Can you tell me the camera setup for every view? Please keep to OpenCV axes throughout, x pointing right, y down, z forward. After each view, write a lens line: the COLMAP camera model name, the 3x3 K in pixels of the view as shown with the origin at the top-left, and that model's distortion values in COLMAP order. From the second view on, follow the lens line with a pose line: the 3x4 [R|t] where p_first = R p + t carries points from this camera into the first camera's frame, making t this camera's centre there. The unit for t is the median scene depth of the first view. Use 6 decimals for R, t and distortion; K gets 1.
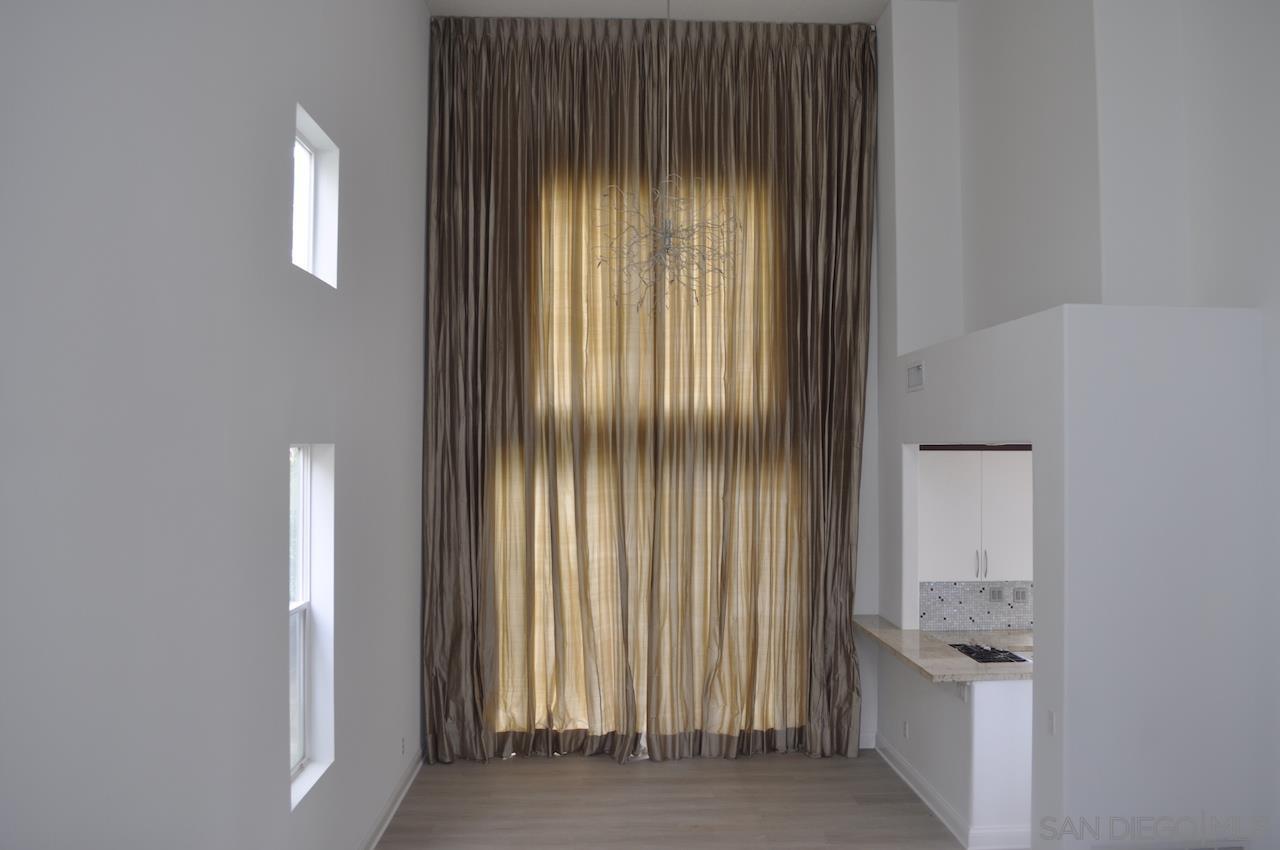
lens RADIAL K [[1000.7, 0, 642.1], [0, 1000.7, 420.5], [0, 0, 1]] dist [-0.085000, 0.006725]
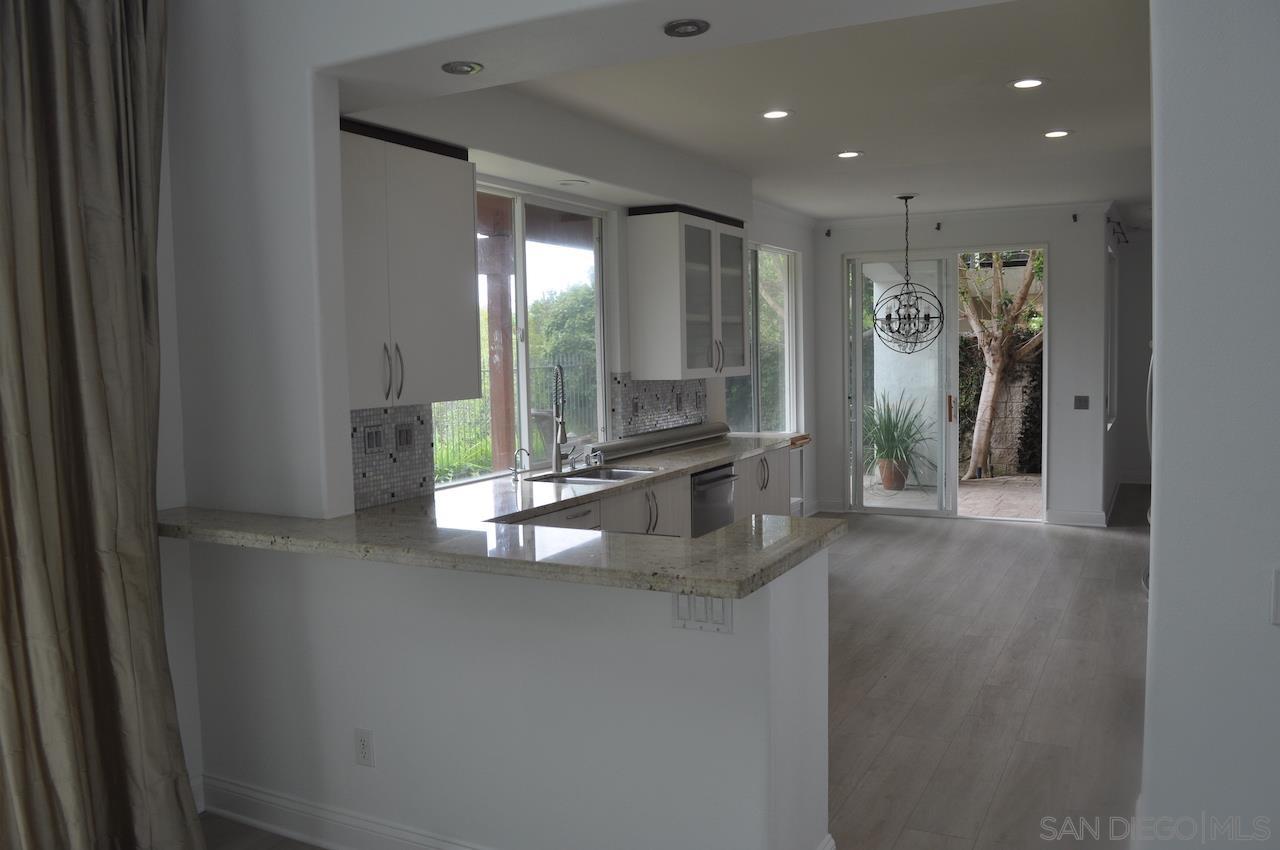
lens RADIAL K [[1000.7, 0, 642.1], [0, 1000.7, 420.5], [0, 0, 1]] dist [-0.085000, 0.006725]
pose [[0.493911, -0.075023, 0.866270, -0.028966], [-0.001403, 0.996201, 0.087075, 0.139113], [-0.869511, -0.044223, 0.491929, 0.713318]]
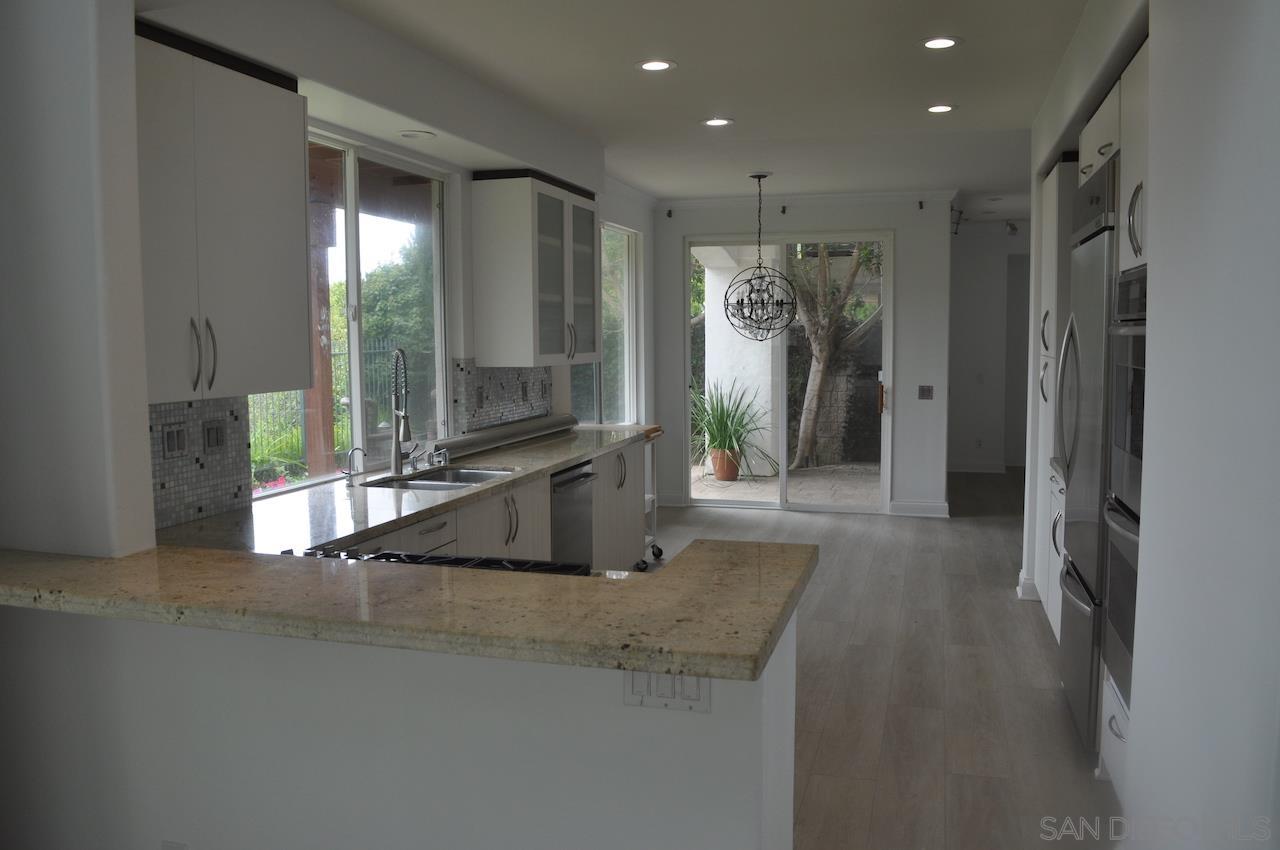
lens RADIAL K [[1000.7, 0, 642.1], [0, 1000.7, 420.5], [0, 0, 1]] dist [-0.085000, 0.006725]
pose [[0.317278, -0.087244, 0.944311, 0.040645], [-0.017542, 0.995049, 0.097826, 0.143917], [-0.948170, -0.047603, 0.314177, 0.792202]]
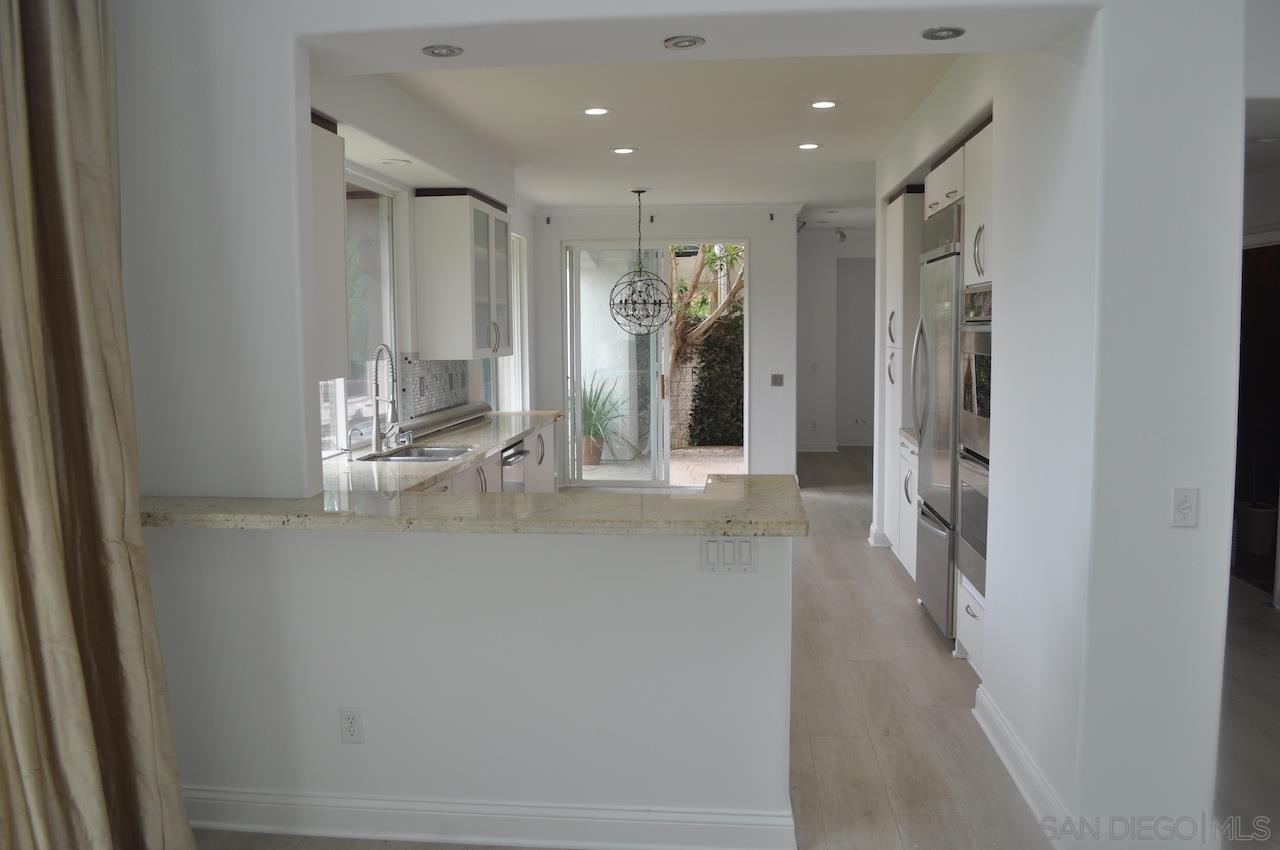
lens RADIAL K [[994.7, 0, 647.1], [0, 994.7, 416.3], [0, 0, 1]] dist [-0.080156, 0.000477]
pose [[0.136569, -0.092827, 0.986272, -0.116318], [-0.018426, 0.995190, 0.096217, 0.142031], [-0.990459, -0.031313, 0.134202, 0.843692]]
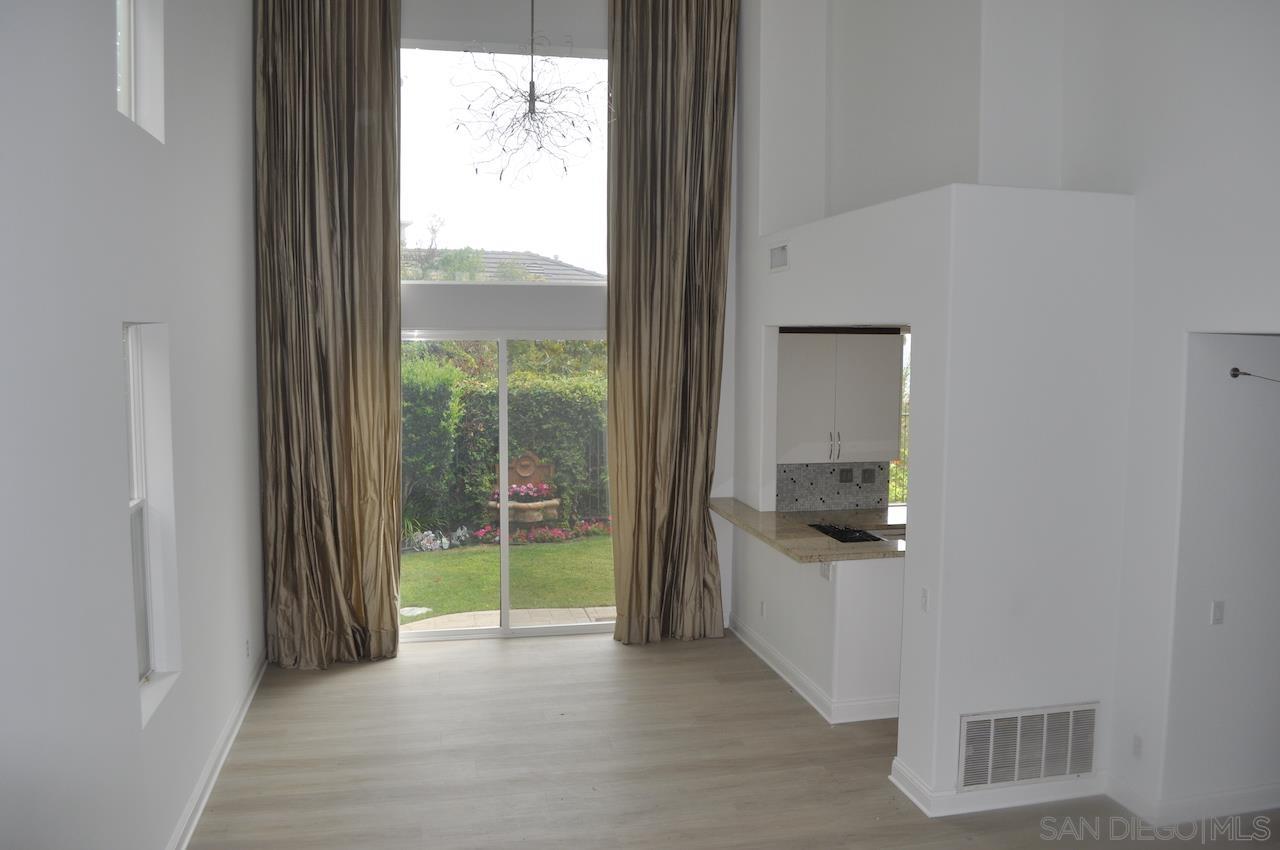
lens RADIAL K [[1000.7, 0, 642.1], [0, 1000.7, 420.5], [0, 0, 1]] dist [-0.085000, 0.006725]
pose [[0.983314, -0.011631, 0.181547, -0.040210], [-0.009321, 0.993422, 0.114130, 0.004836], [-0.181680, -0.113918, 0.976737, 0.044084]]
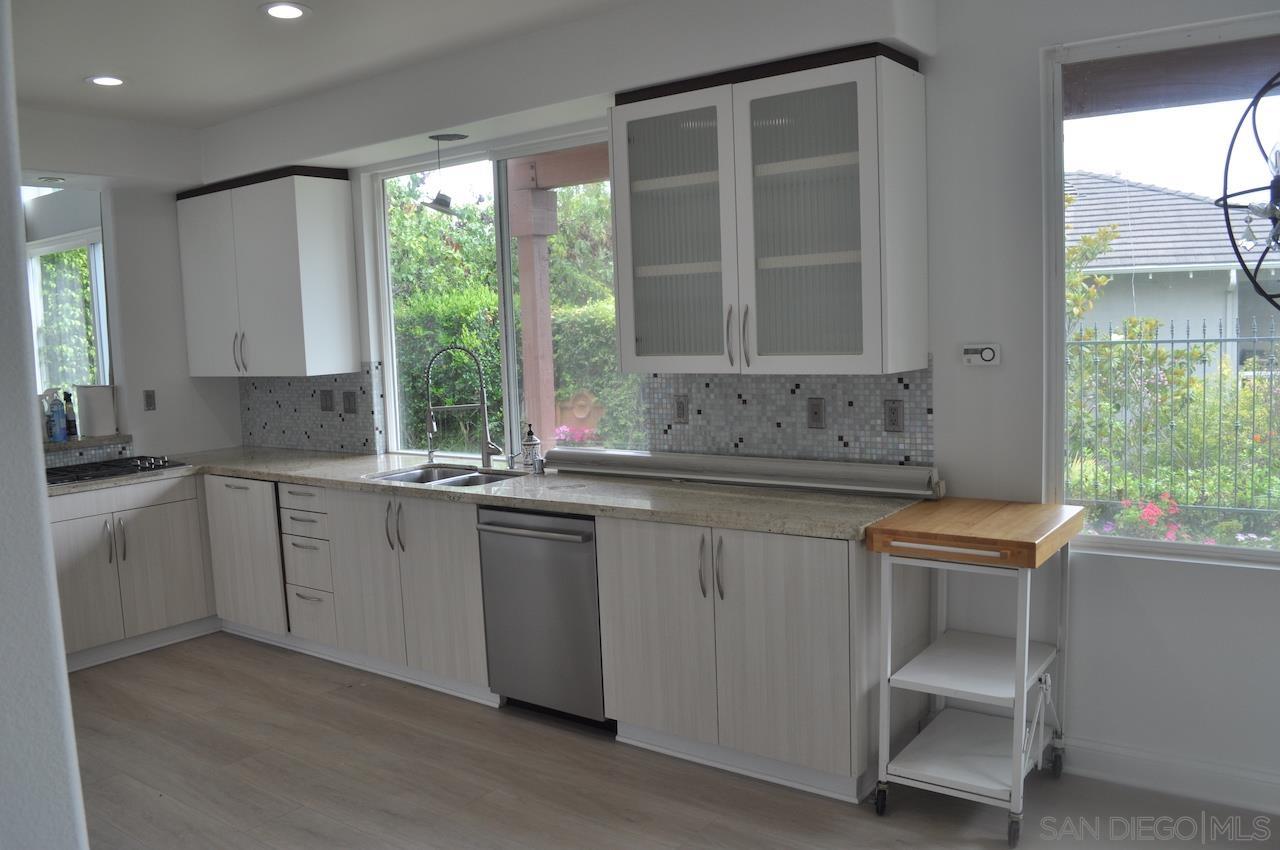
lens RADIAL K [[1000.7, 0, 642.1], [0, 1000.7, 420.5], [0, 0, 1]] dist [-0.085000, 0.006725]
pose [[0.787202, 0.025354, -0.616174, 1.100159], [0.059200, 0.991433, 0.116428, 0.141976], [0.613847, -0.128130, 0.778957, 0.688750]]
